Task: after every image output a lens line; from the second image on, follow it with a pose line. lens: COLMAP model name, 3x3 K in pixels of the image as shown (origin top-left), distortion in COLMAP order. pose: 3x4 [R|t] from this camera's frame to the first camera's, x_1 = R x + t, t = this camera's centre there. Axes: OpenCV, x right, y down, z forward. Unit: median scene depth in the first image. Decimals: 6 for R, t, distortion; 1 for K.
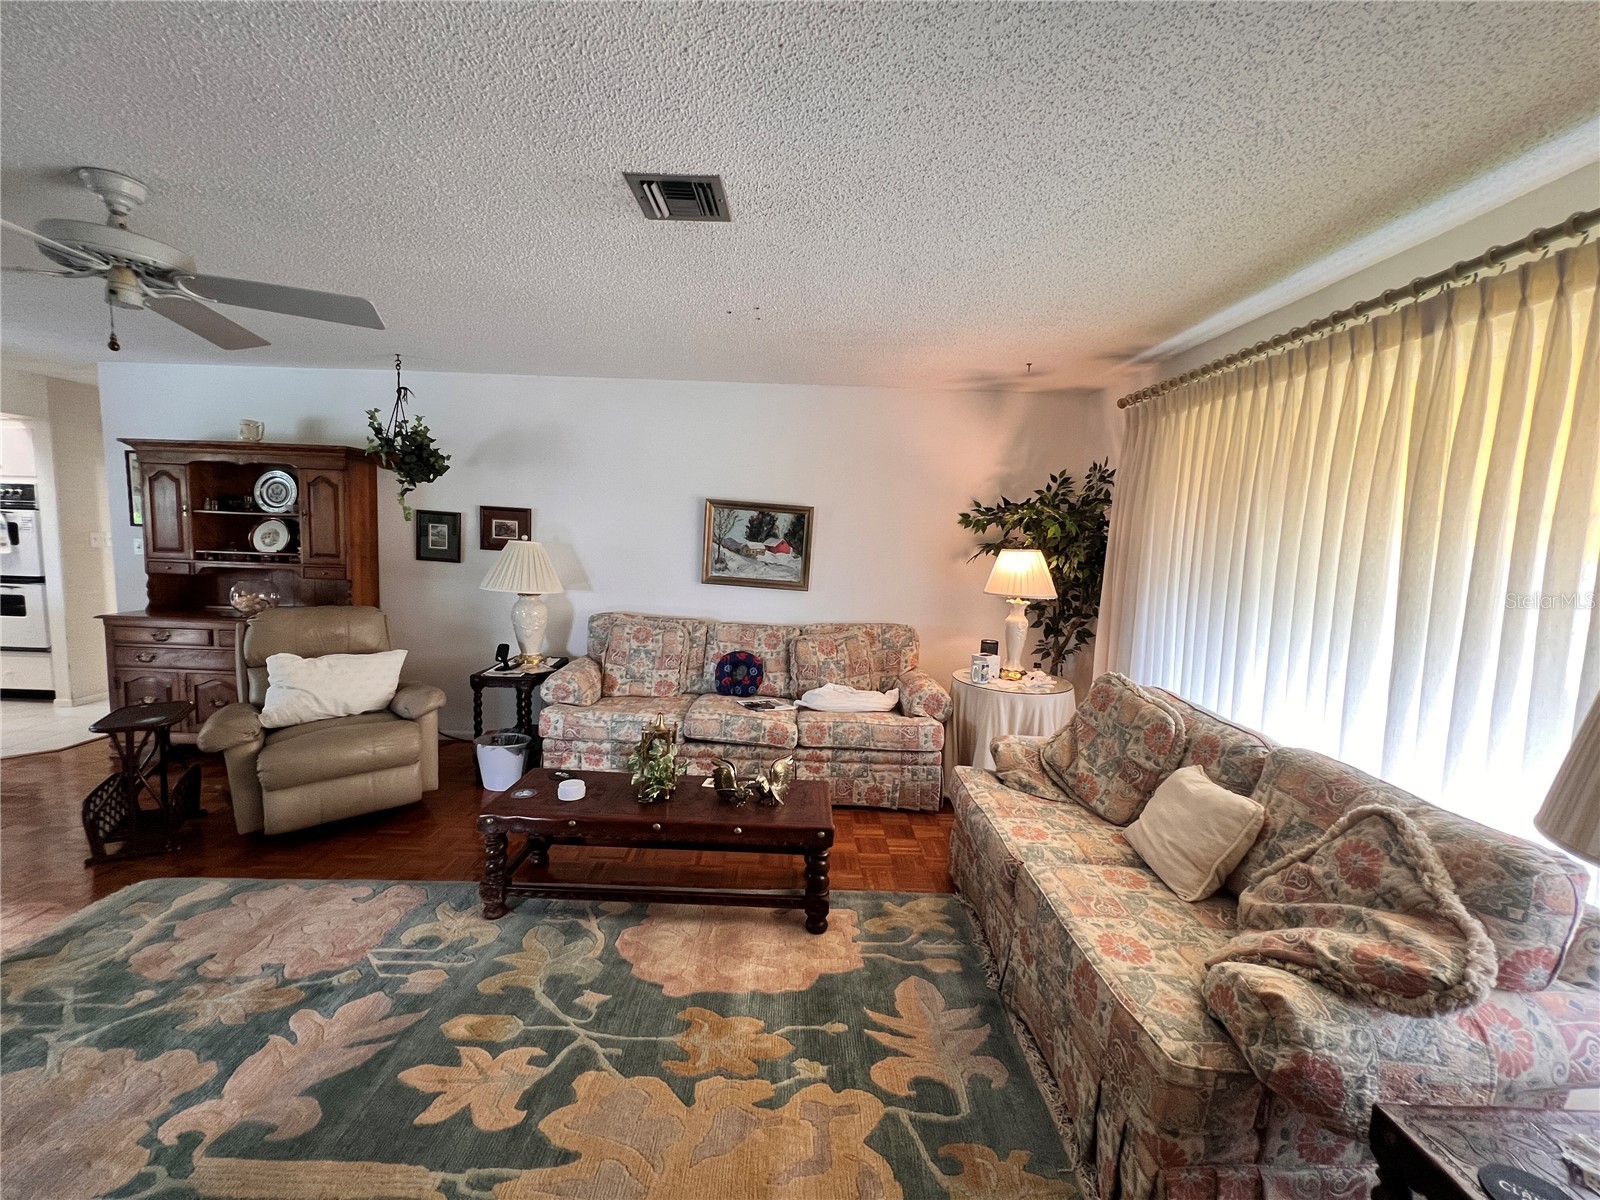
lens RADIAL K [[637.8, 0, 795.7], [0, 637.8, 598.3], [0, 0, 1]] dist [-0.001470, -0.000022]
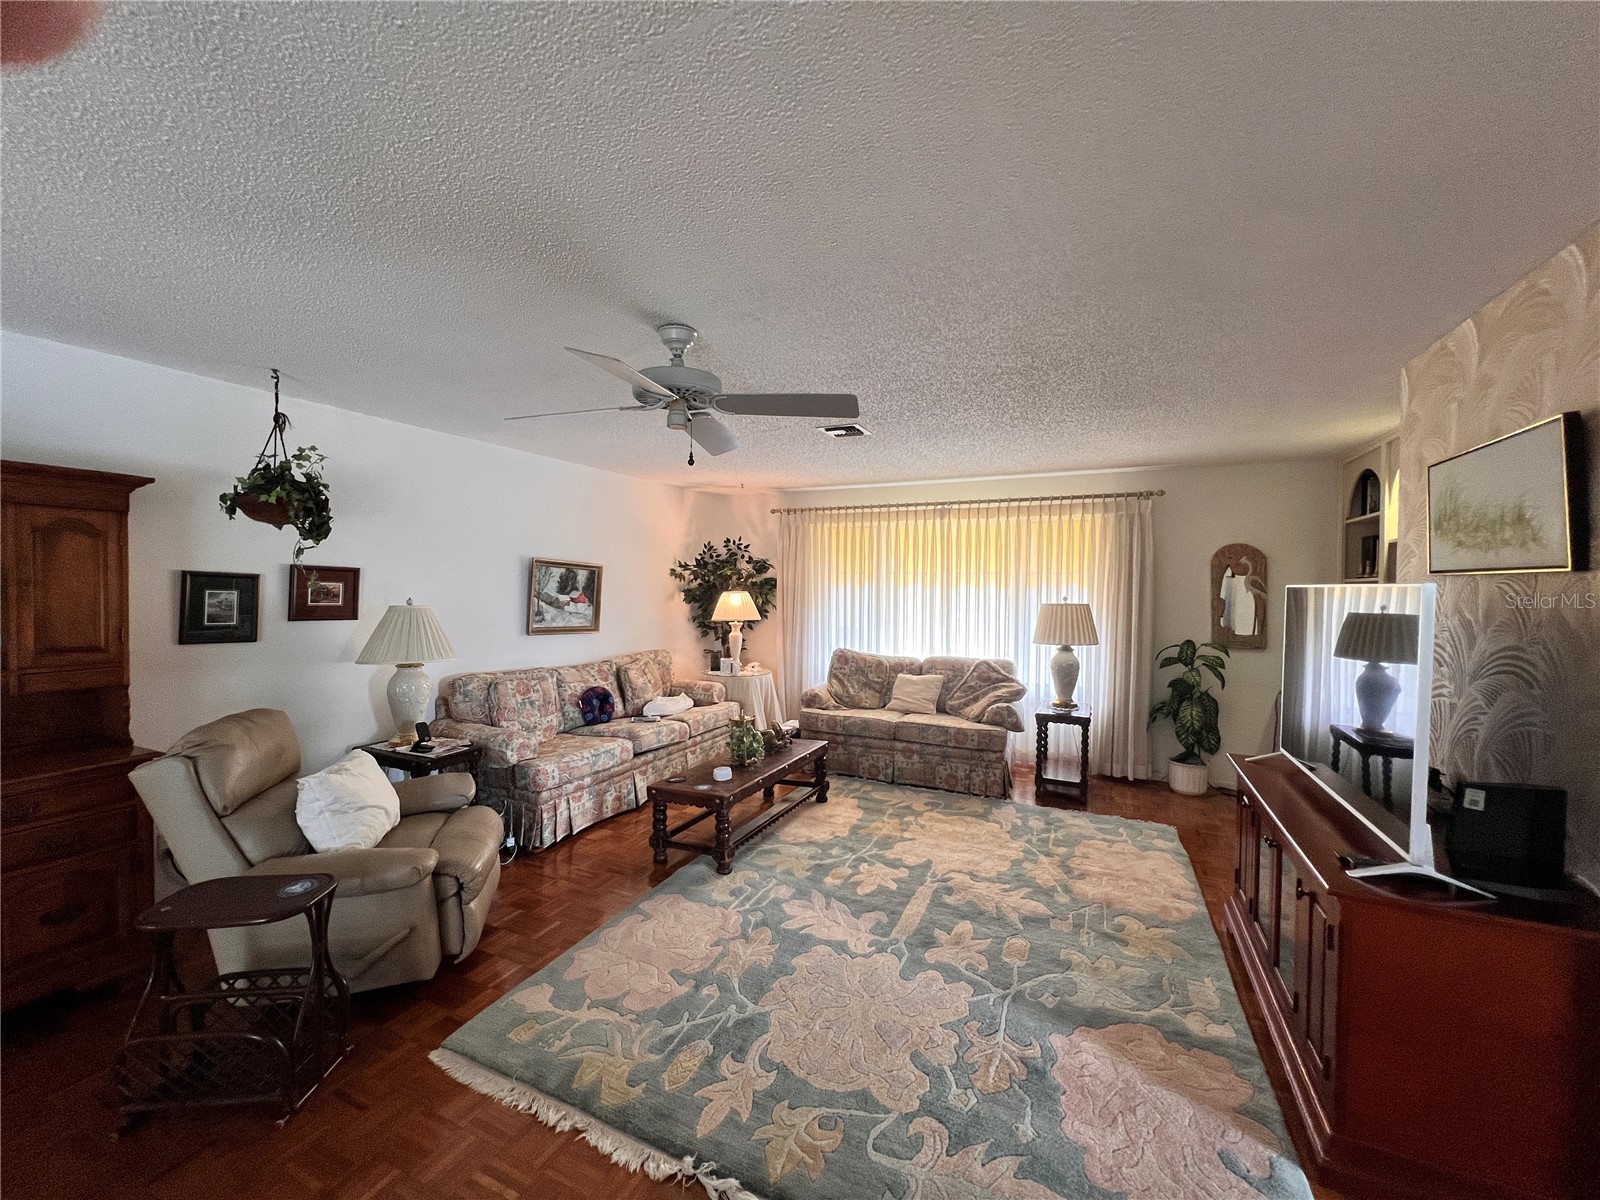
lens RADIAL K [[637.8, 0, 795.7], [0, 637.8, 598.3], [0, 0, 1]] dist [-0.001470, -0.000022]
pose [[0.432462, -0.051051, 0.900206, -0.988355], [0.098794, 0.995067, 0.008969, -0.054679], [-0.896223, 0.085056, 0.435372, 0.130017]]
